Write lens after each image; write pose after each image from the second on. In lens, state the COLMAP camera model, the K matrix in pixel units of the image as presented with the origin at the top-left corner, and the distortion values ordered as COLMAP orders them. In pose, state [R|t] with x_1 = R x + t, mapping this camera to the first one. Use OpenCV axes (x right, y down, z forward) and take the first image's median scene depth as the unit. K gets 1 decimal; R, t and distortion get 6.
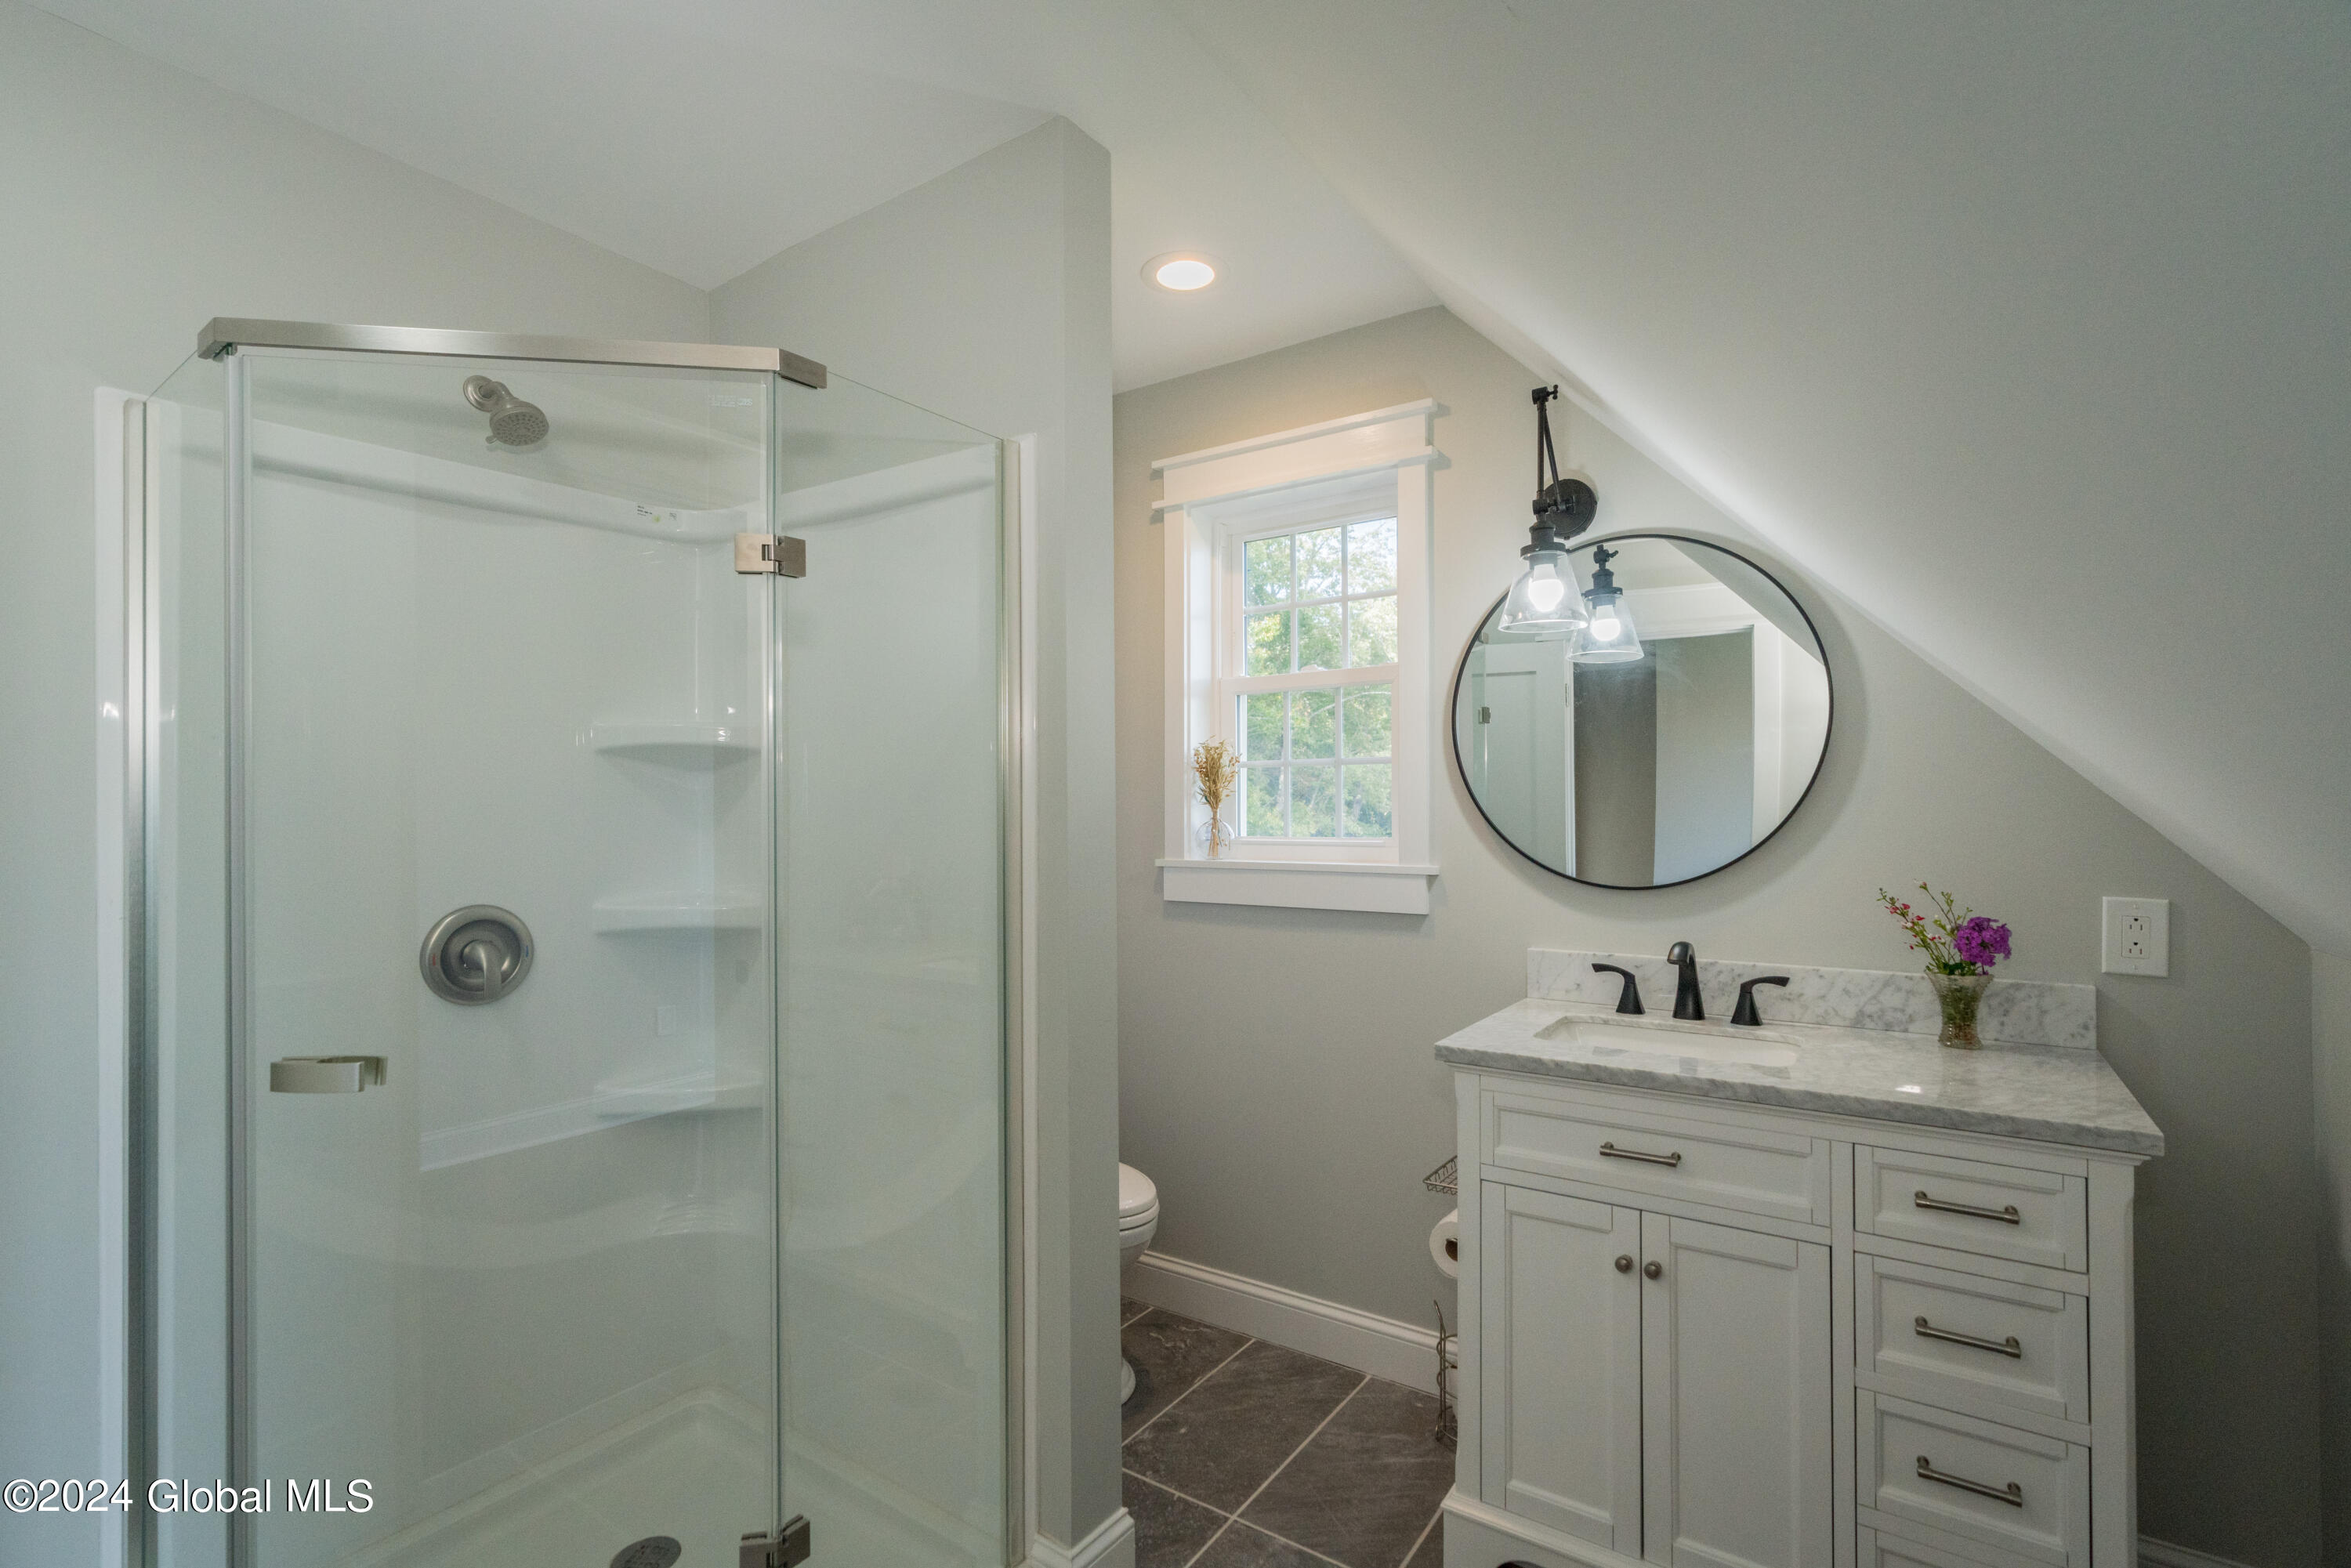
lens RADIAL K [[1083.8, 0, 1173.8], [0, 1083.8, 815.9], [0, 0, 1]] dist [0.000384, 0.001198]
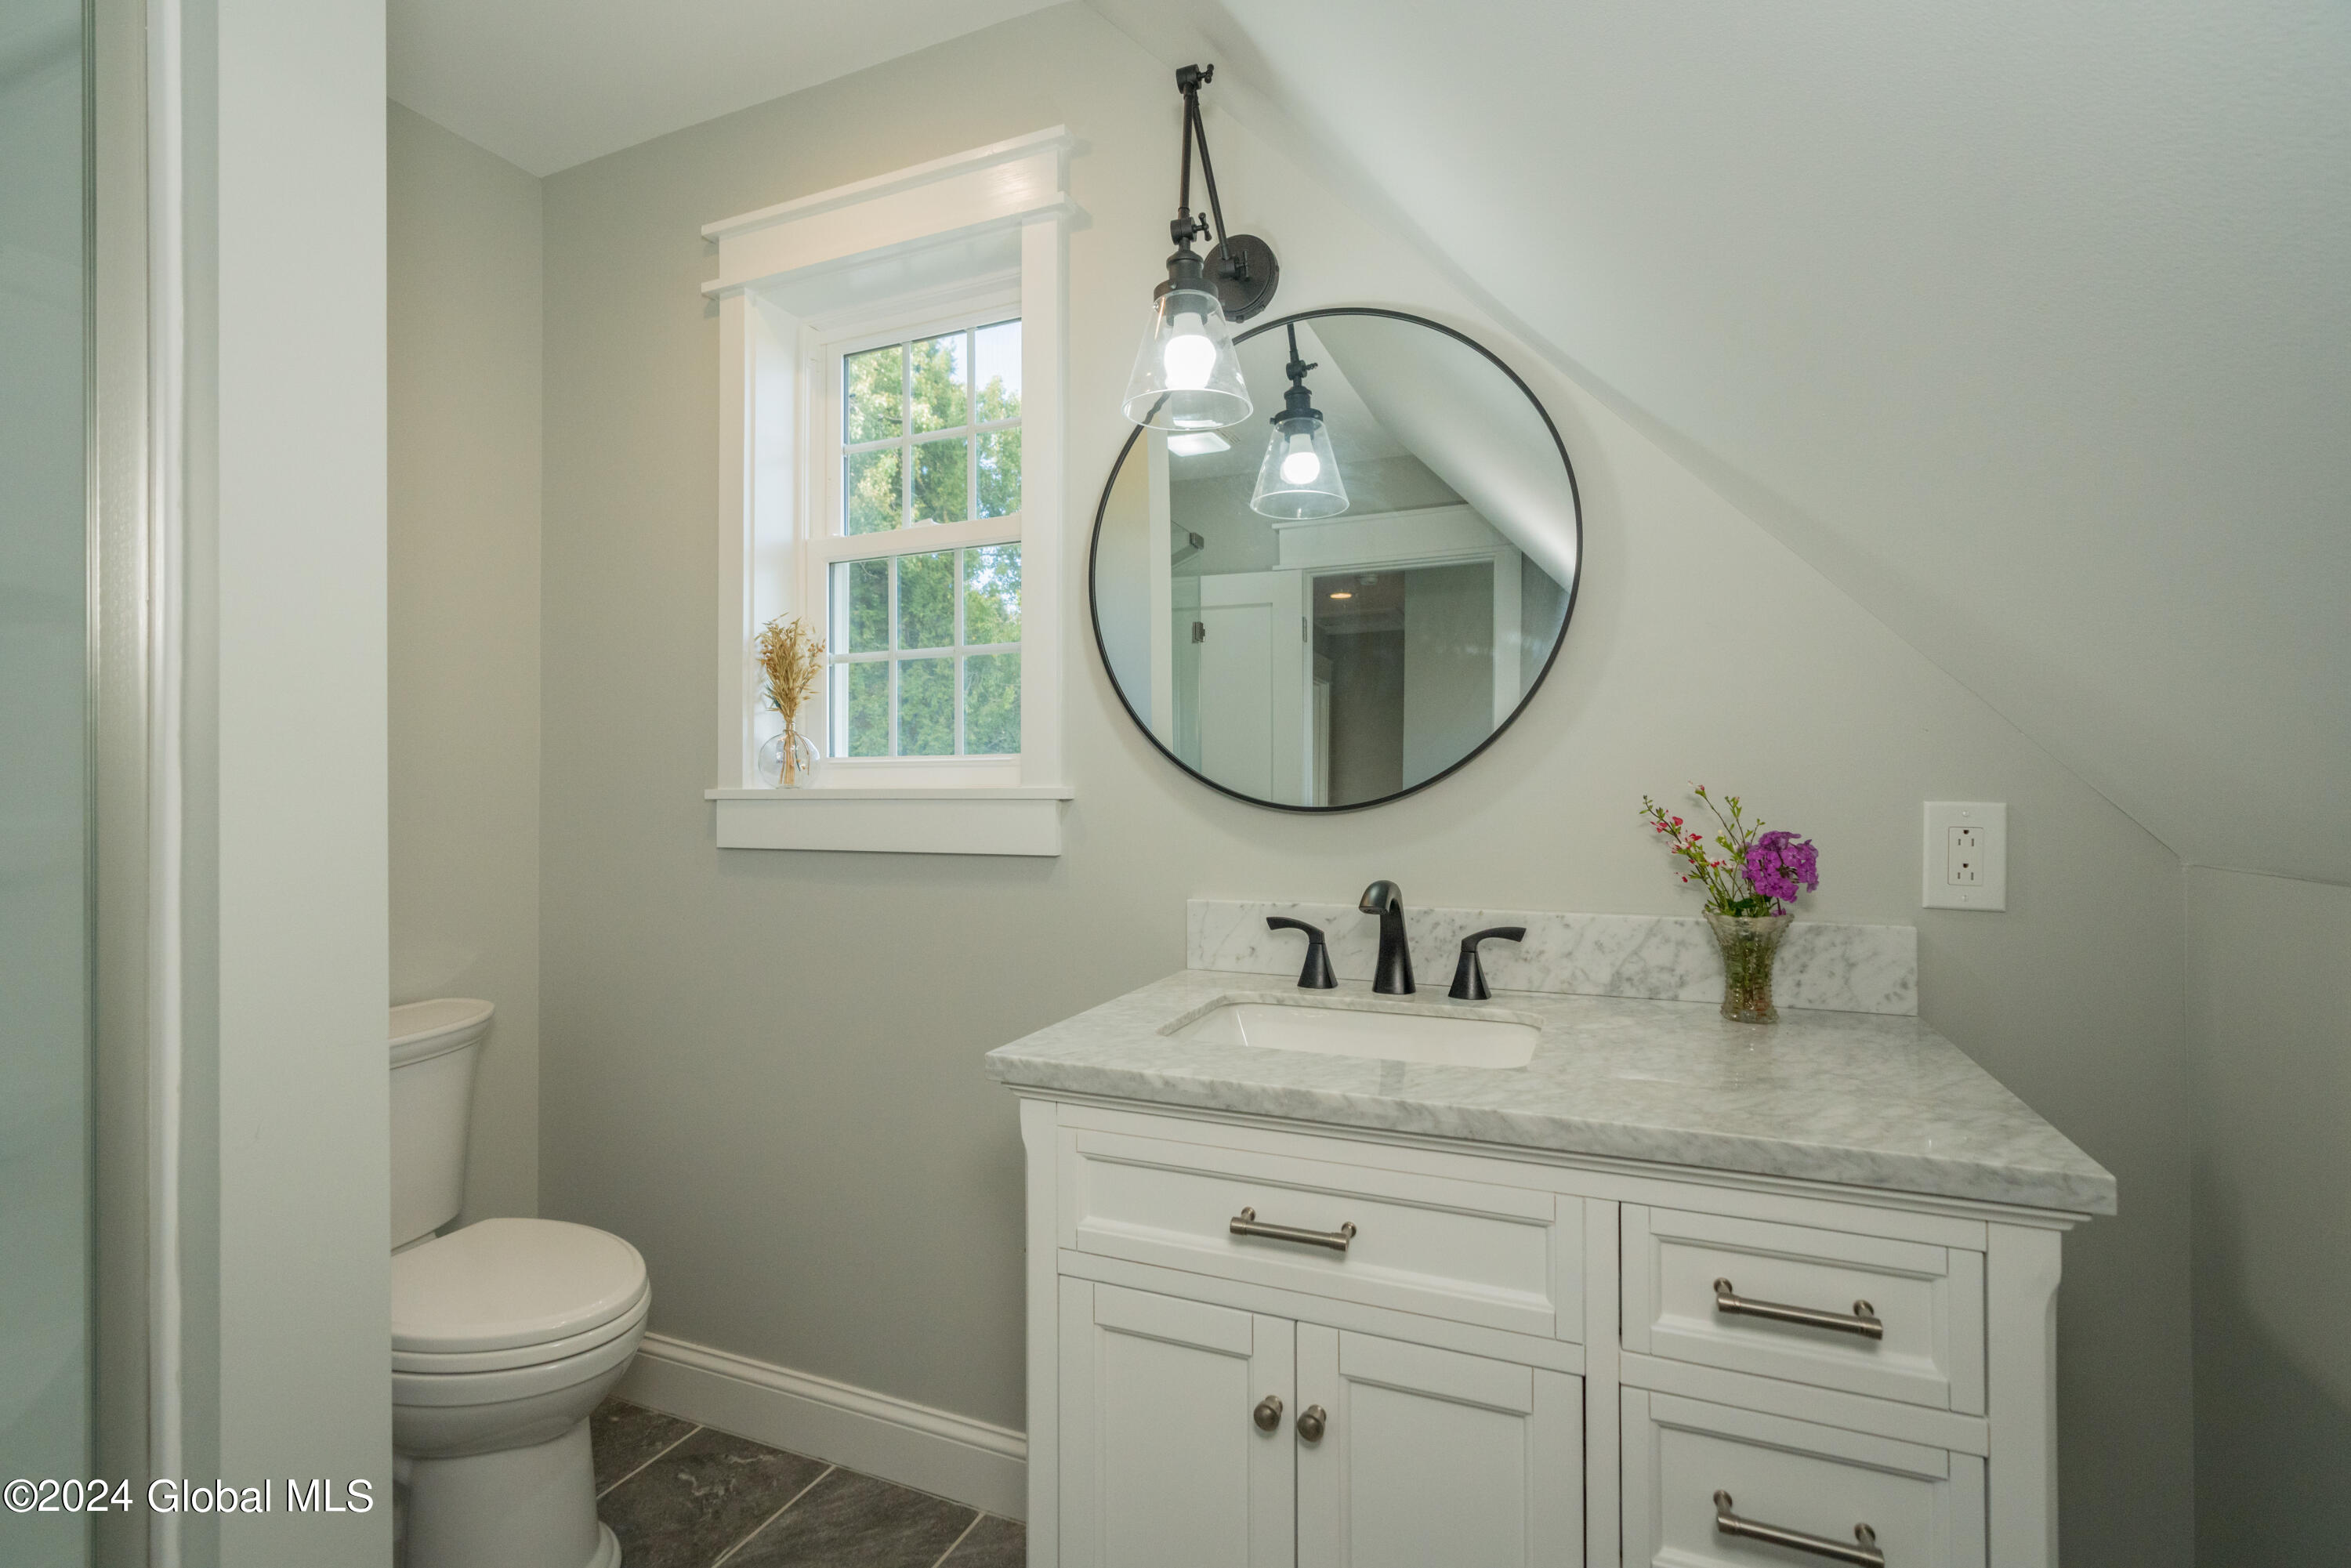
lens RADIAL K [[1097.1, 0, 1185.2], [0, 1097.1, 794.5], [0, 0, 1]] dist [-0.003486, 0.000168]
pose [[0.978561, -0.003761, 0.205923, 0.212760], [0.002306, 0.999971, 0.007308, 0.058427], [-0.205944, -0.006676, 0.978541, 0.362394]]
